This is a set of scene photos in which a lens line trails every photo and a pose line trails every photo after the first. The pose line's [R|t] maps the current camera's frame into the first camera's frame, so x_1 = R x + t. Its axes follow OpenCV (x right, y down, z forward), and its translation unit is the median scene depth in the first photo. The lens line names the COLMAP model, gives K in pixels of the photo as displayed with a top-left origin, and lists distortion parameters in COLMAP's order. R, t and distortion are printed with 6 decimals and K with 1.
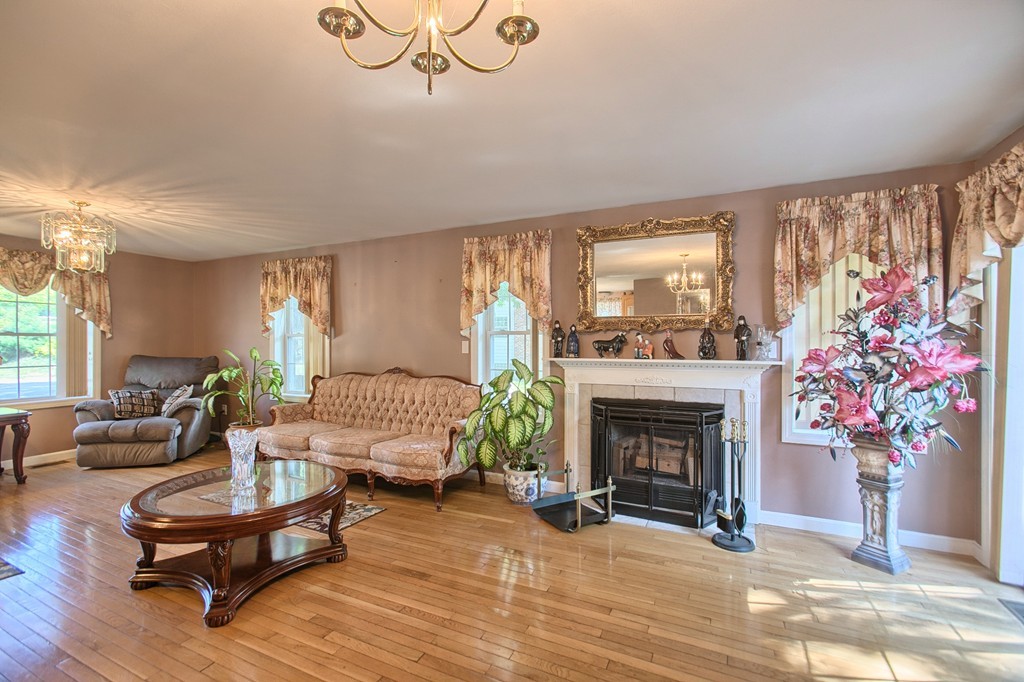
lens RADIAL K [[457.6, 0, 507.7], [0, 457.6, 340.1], [0, 0, 1]] dist [-0.001374, 0.001420]
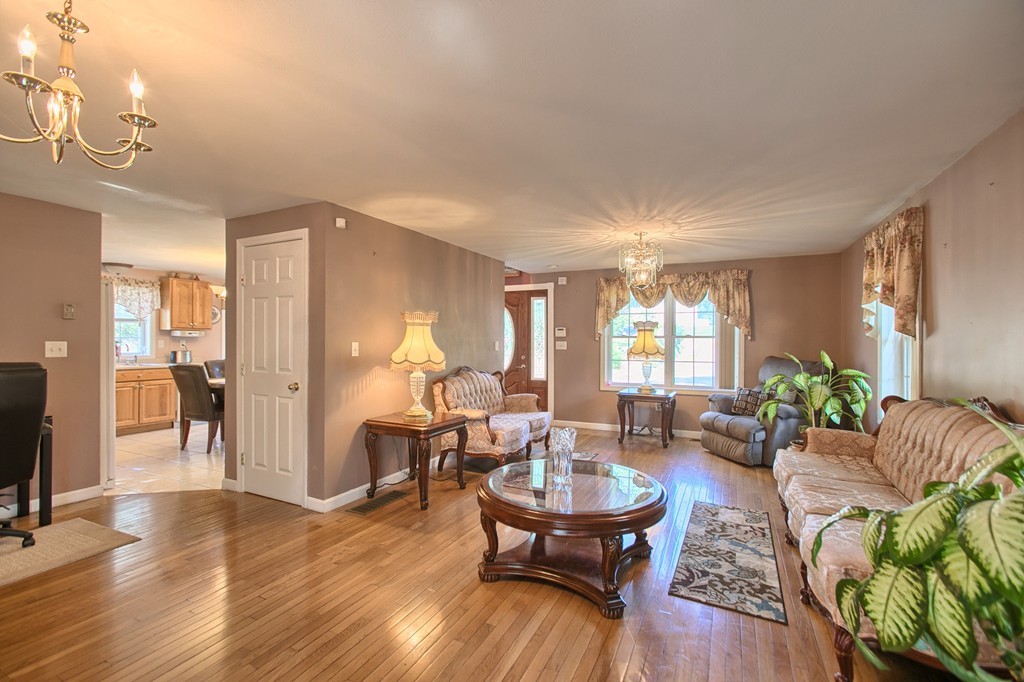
lens RADIAL K [[457.6, 0, 509.0], [0, 457.6, 339.2], [0, 0, 1]] dist [-0.001374, 0.001420]
pose [[-0.005669, -0.002964, -0.999980, 0.257186], [-0.003171, 0.999991, -0.002946, -0.000663], [0.999979, 0.003154, -0.005678, 0.486491]]
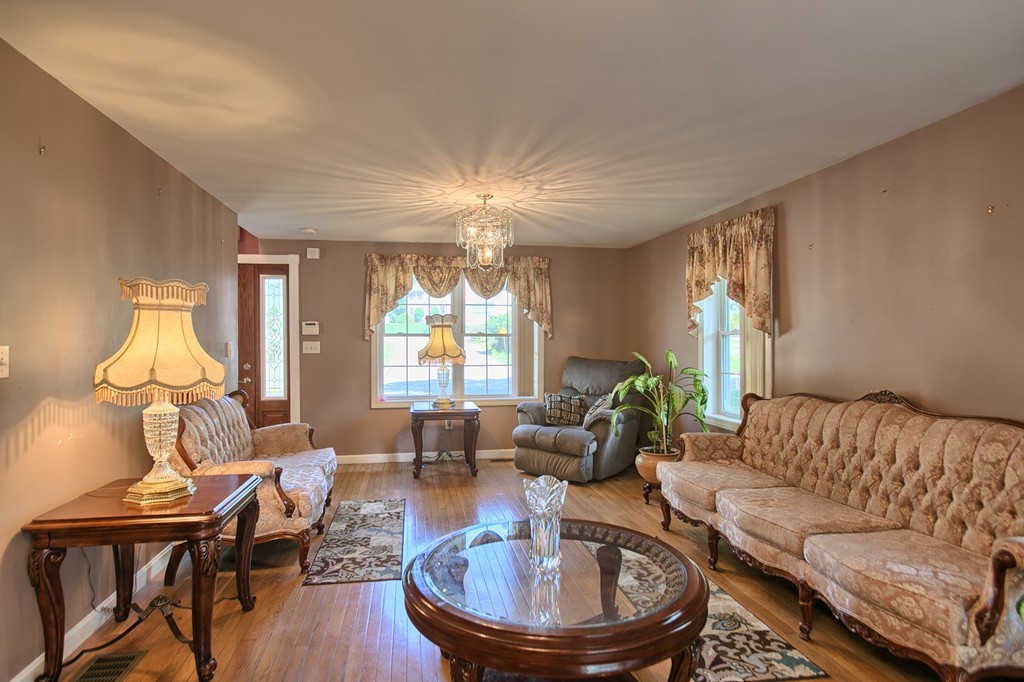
lens RADIAL K [[550.4, 0, 505.5], [0, 550.4, 339.7], [0, 0, 1]] dist [-0.005728, 0.004318]
pose [[0.589071, -0.002419, -0.808078, 0.011448], [0.002122, 0.999997, -0.001447, 0.000403], [0.808079, -0.000862, 0.589074, 0.273062]]
